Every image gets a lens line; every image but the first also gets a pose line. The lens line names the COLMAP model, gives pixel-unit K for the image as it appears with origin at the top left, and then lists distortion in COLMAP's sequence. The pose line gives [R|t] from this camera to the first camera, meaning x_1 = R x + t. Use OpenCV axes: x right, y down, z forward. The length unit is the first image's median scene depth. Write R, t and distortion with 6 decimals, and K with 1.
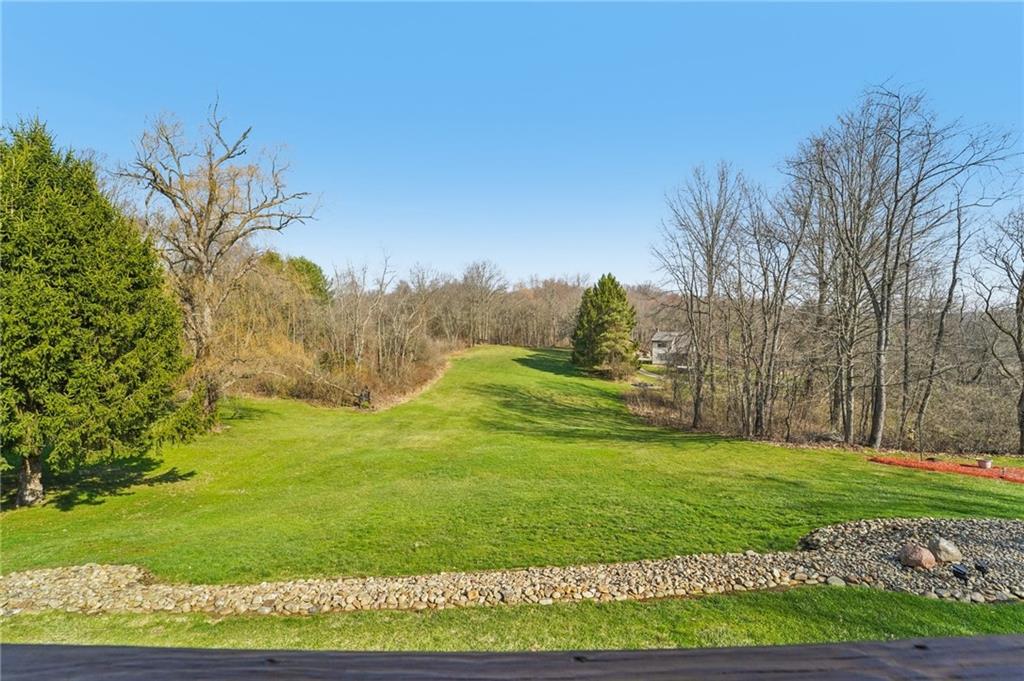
lens RADIAL K [[418.1, 0, 512.0], [0, 418.1, 340.5], [0, 0, 1]] dist [-0.032897, 0.000195]
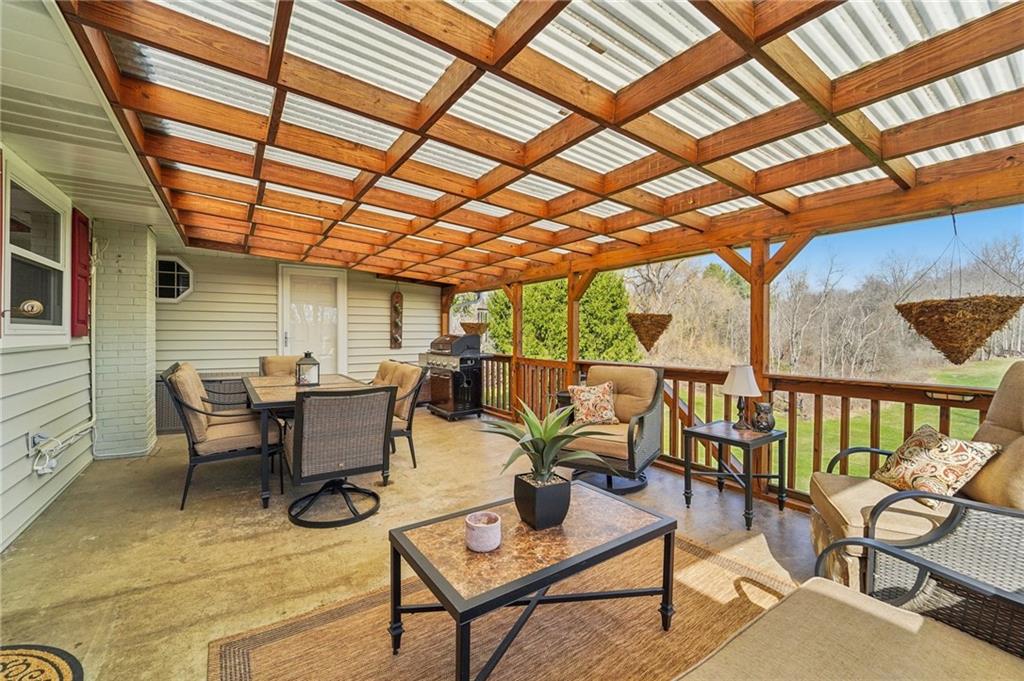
lens RADIAL K [[418.1, 0, 512.0], [0, 418.1, 340.5], [0, 0, 1]] dist [-0.032897, 0.000195]
pose [[0.544728, 0.026770, -0.838186, 0.269925], [-0.031992, 0.999426, 0.011128, -0.008067], [0.838002, 0.020754, 0.545272, -0.268199]]
